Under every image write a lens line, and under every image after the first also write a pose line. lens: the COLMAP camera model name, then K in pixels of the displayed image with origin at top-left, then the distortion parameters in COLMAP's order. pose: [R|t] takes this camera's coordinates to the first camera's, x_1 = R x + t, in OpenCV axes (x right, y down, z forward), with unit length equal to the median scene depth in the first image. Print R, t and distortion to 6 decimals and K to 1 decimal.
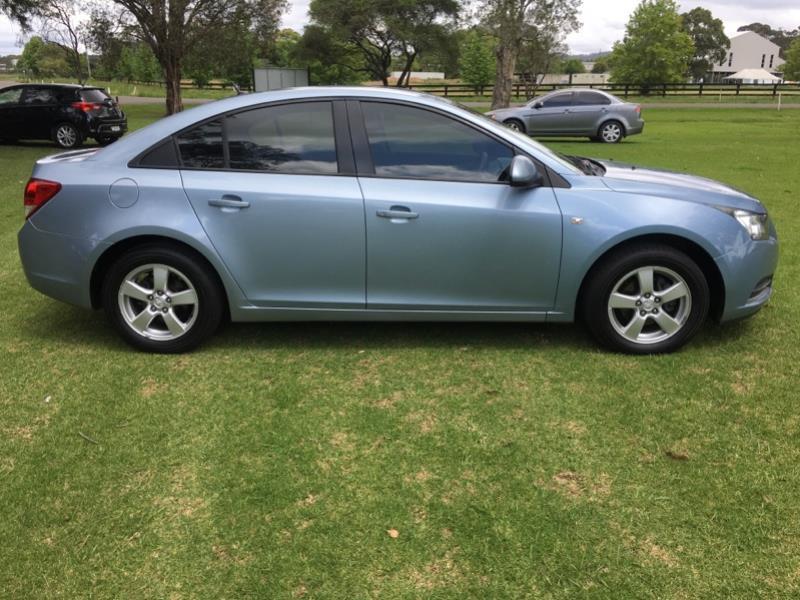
lens RADIAL K [[677.1, 0, 400.0], [0, 677.1, 300.0], [0, 0, 1]] dist [0.079915, -0.111465]
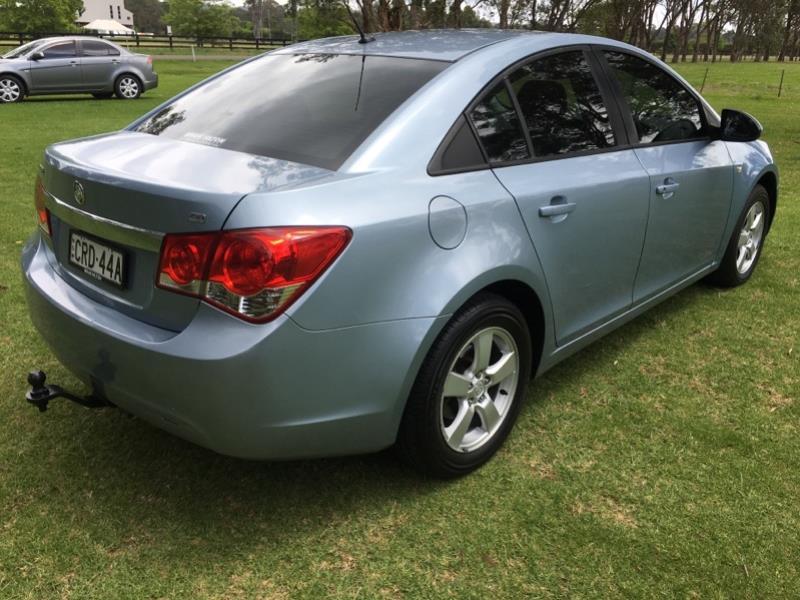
lens RADIAL K [[677.1, 0, 400.0], [0, 677.1, 300.0], [0, 0, 1]] dist [0.079915, -0.111465]
pose [[0.658414, -0.256217, 0.707703, -0.194612], [0.210344, 0.965448, 0.153838, -0.043799], [-0.722666, 0.047572, 0.689558, 0.150396]]
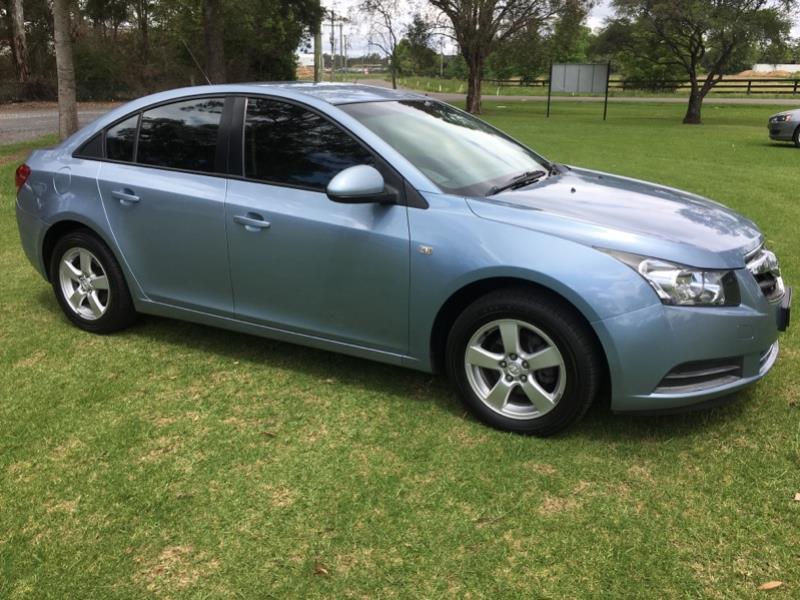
lens RADIAL K [[677.1, 0, 400.0], [0, 677.1, 300.0], [0, 0, 1]] dist [0.079915, -0.111465]
pose [[0.888257, 0.138608, -0.437935, 0.134712], [-0.136485, 0.989970, 0.036498, -0.018732], [0.438601, 0.027352, 0.898265, 0.059630]]
